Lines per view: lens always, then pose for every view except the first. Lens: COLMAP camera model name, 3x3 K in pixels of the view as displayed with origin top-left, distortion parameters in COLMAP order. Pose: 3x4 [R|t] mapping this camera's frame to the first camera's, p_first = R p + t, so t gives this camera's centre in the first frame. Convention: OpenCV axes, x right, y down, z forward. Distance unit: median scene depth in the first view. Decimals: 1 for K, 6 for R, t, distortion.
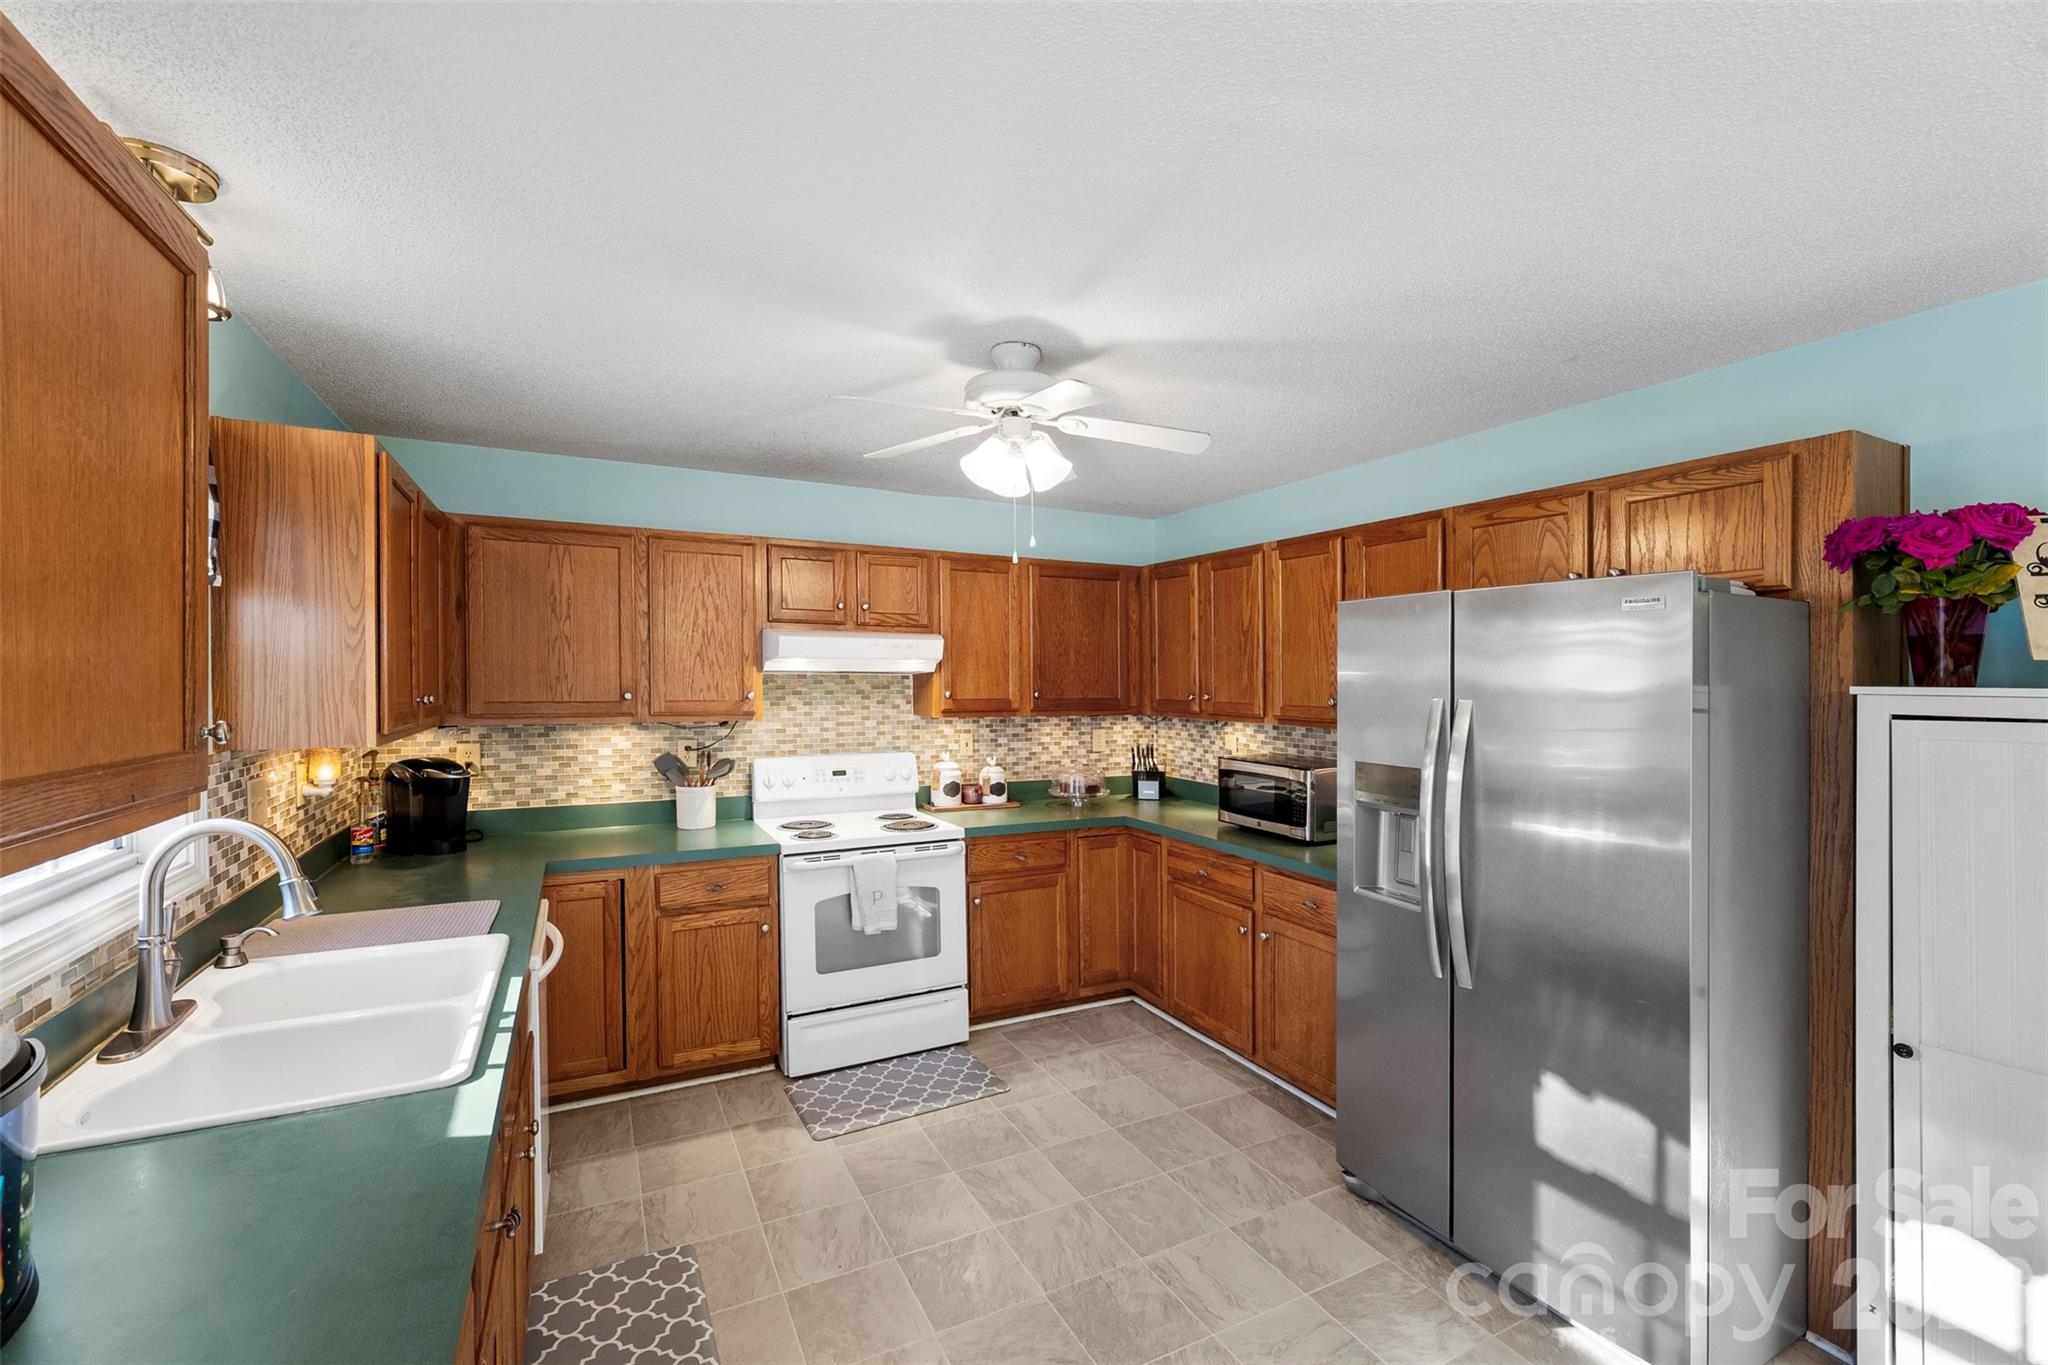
lens RADIAL K [[827.4, 0, 1023.0], [0, 827.4, 675.0], [0, 0, 1]] dist [-0.001529, 0.000501]
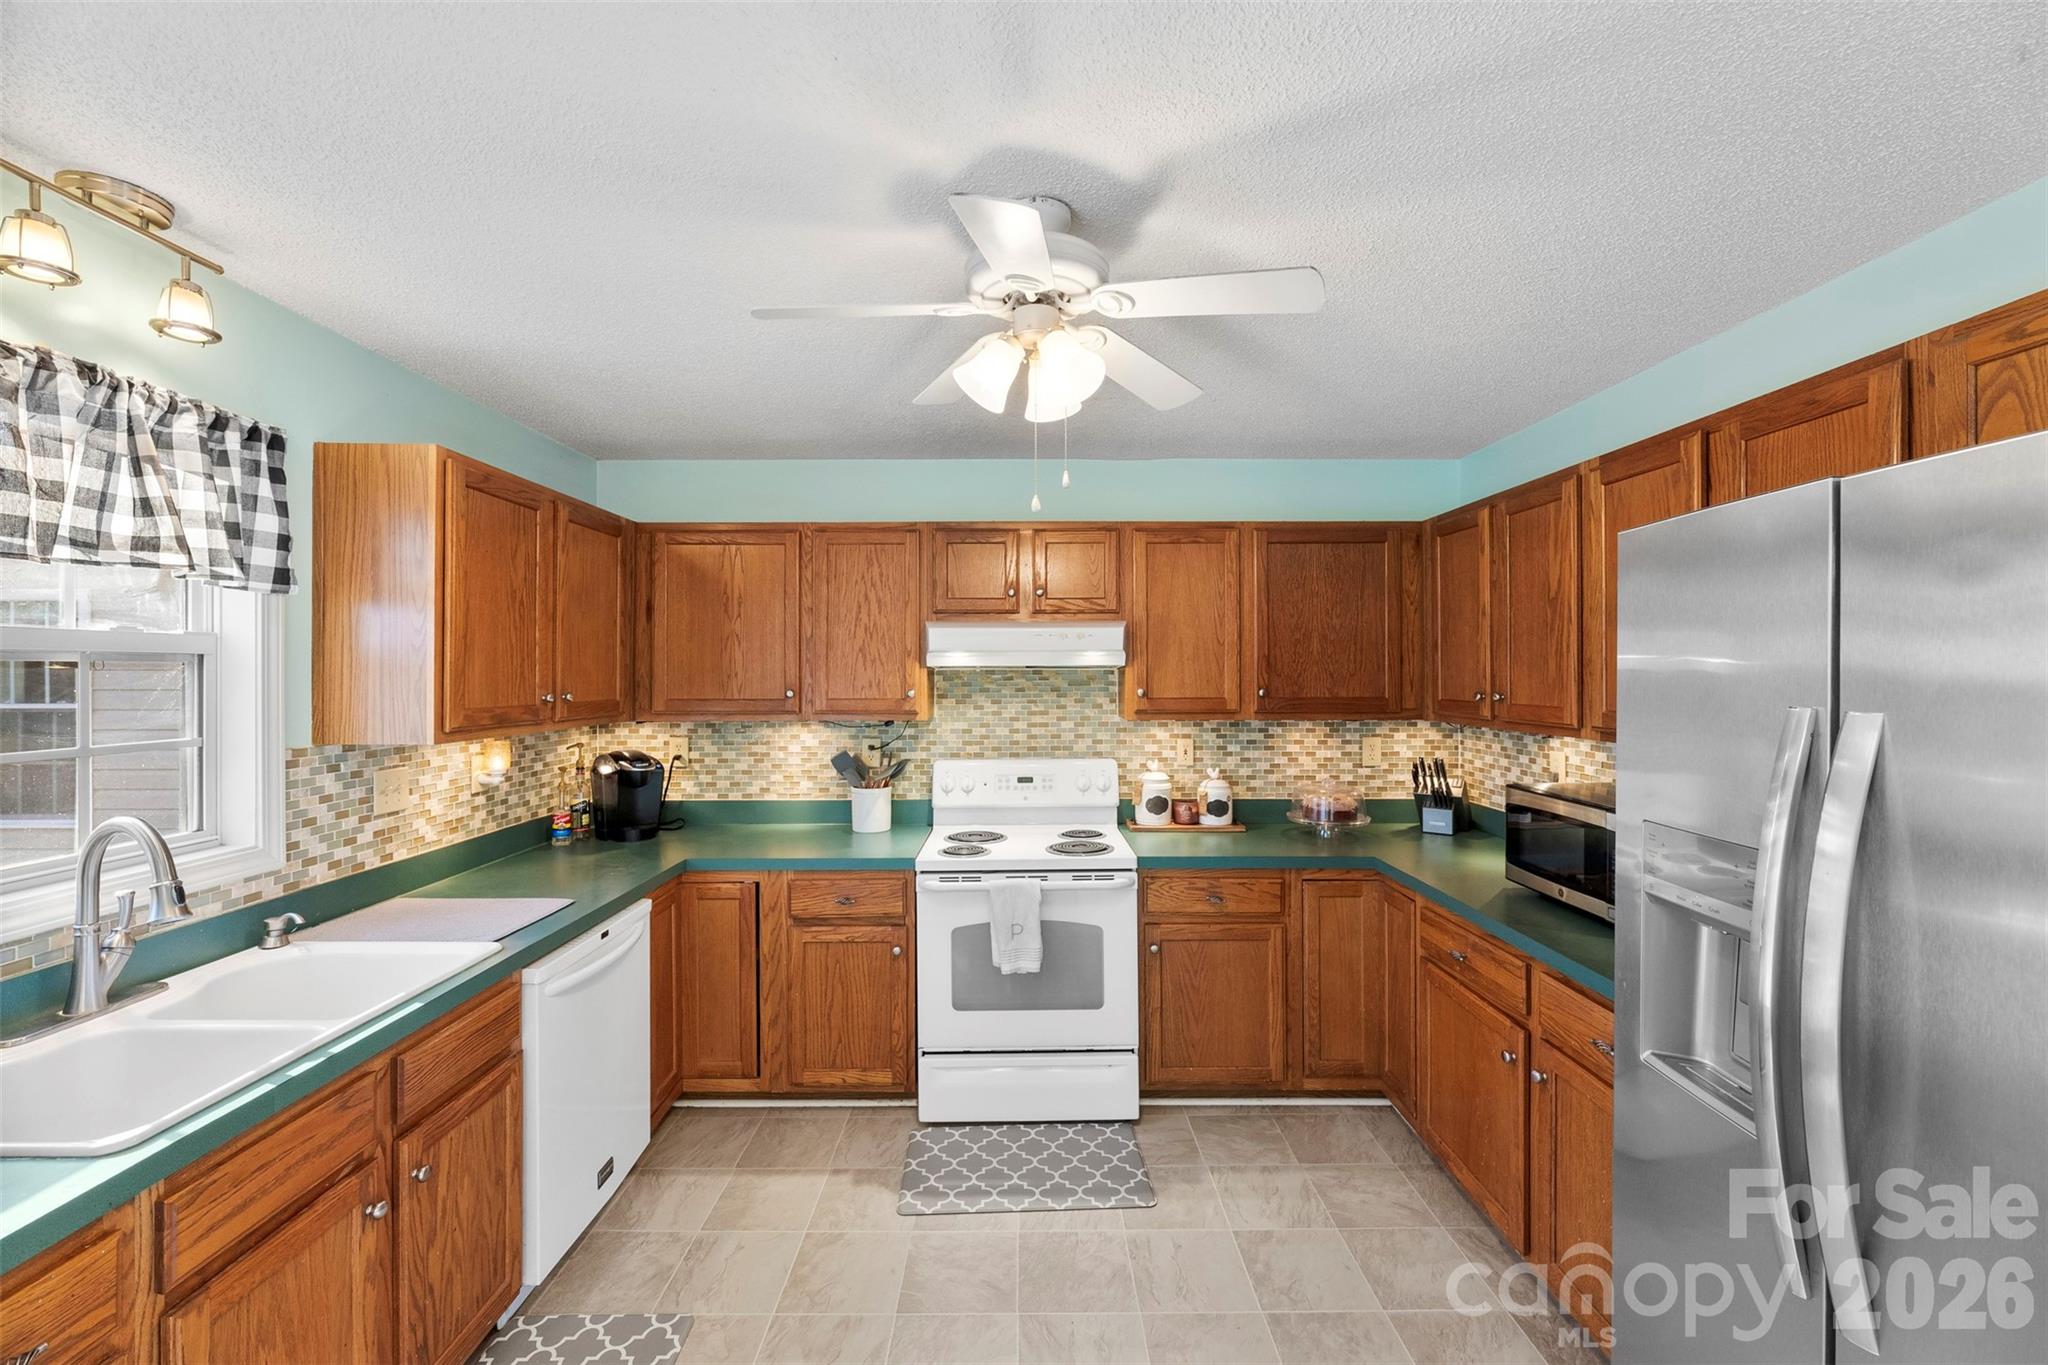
lens RADIAL K [[827.4, 0, 1003.1], [0, 827.4, 675.1], [0, 0, 1]] dist [-0.001529, 0.000501]
pose [[0.897617, -0.006904, -0.440722, 0.175174], [0.009451, 0.999949, 0.003585, 0.002021], [0.440675, -0.007384, 0.897637, 0.216534]]
